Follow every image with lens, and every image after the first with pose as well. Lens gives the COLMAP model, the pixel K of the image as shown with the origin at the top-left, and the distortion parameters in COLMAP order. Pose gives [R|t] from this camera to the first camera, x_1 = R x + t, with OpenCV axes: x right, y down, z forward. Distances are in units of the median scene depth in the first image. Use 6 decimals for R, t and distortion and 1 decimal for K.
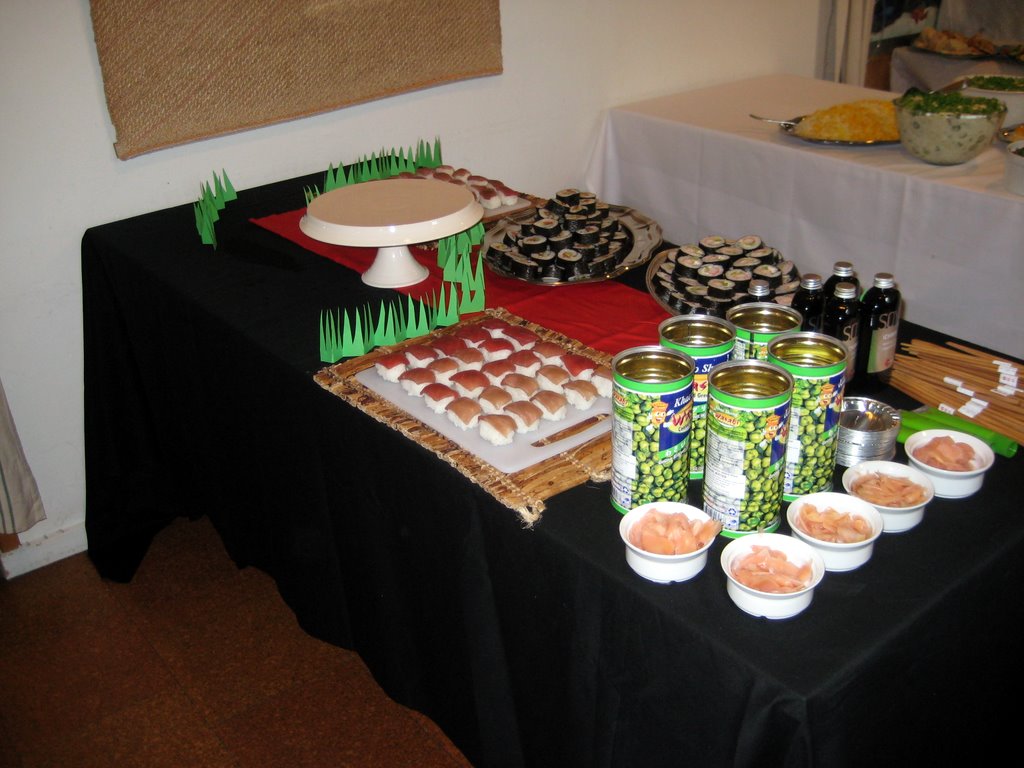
lens RADIAL K [[1092.2, 0, 512.0], [0, 1092.2, 384.0], [0, 0, 1]] dist [-0.139740, 0.217228]
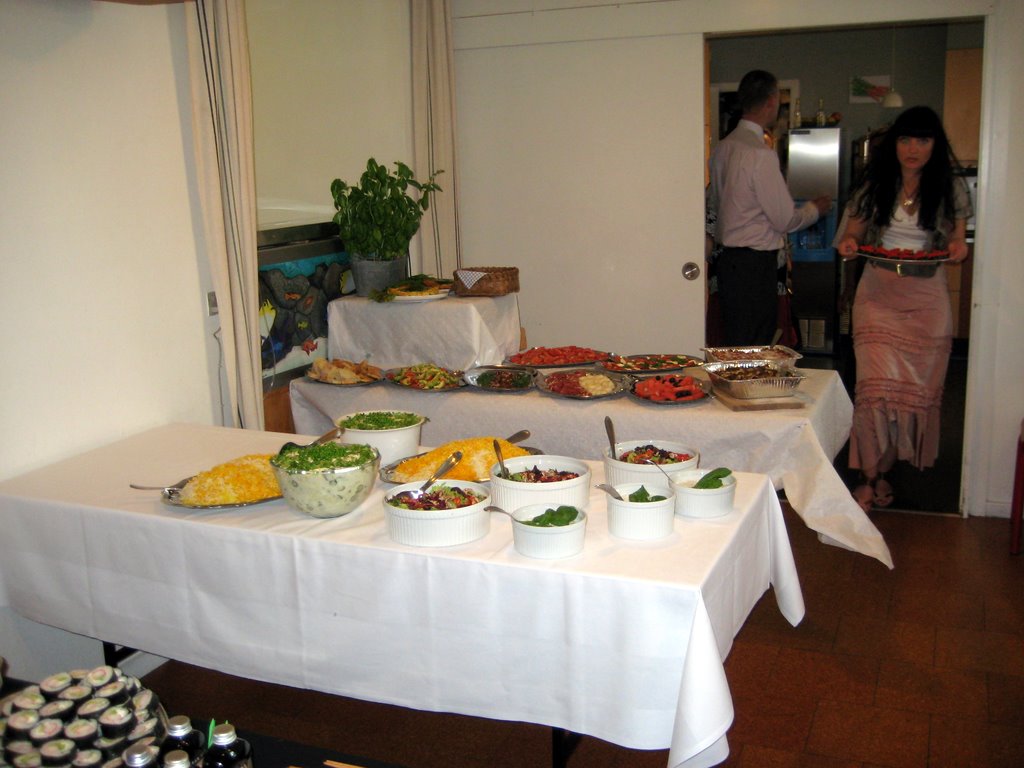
lens RADIAL K [[1092.2, 0, 512.0], [0, 1092.2, 384.0], [0, 0, 1]] dist [-0.139740, 0.217228]
pose [[0.879745, -0.092441, 0.466373, 0.096220], [0.212566, 0.953894, -0.211901, -0.074428], [-0.425282, 0.285554, 0.858833, 0.041120]]
